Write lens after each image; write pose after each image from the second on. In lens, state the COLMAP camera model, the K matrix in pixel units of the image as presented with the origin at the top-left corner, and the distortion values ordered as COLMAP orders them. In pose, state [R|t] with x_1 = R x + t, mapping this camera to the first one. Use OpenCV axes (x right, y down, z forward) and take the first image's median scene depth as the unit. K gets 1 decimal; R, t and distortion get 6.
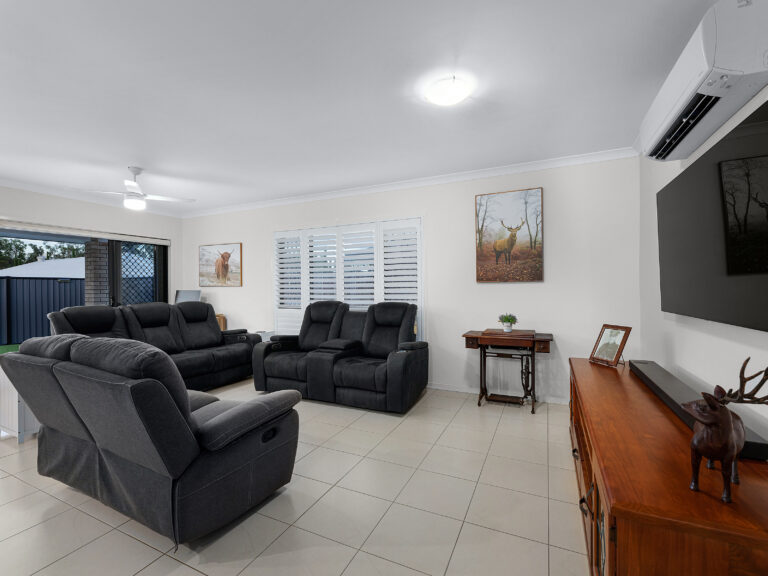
lens RADIAL K [[349.0, 0, 384.1], [0, 349.0, 290.9], [0, 0, 1]] dist [0.015329, -0.001110]
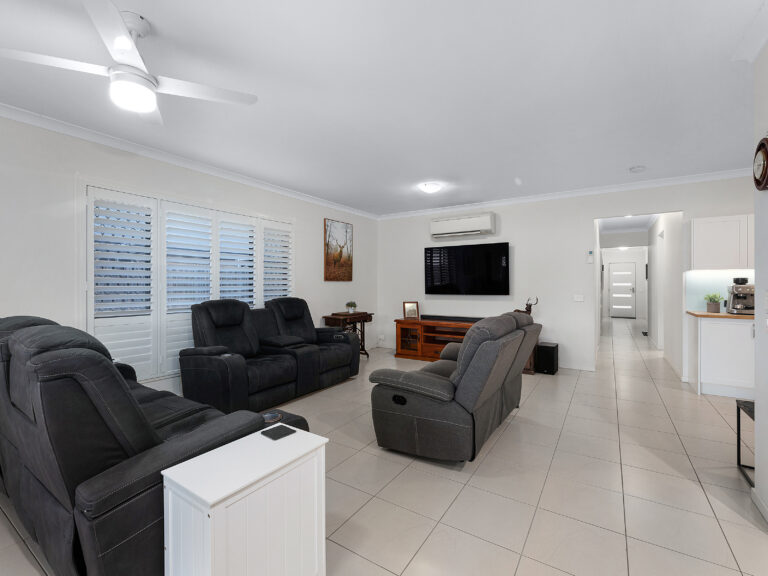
lens RADIAL K [[349.0, 0, 383.3], [0, 349.0, 286.5], [0, 0, 1]] dist [0.015329, -0.001110]
pose [[0.132513, 0.002448, 0.991178, -1.098658], [0.013041, 0.999906, -0.004213, 0.005958], [-0.991095, 0.013484, 0.132469, 0.604713]]
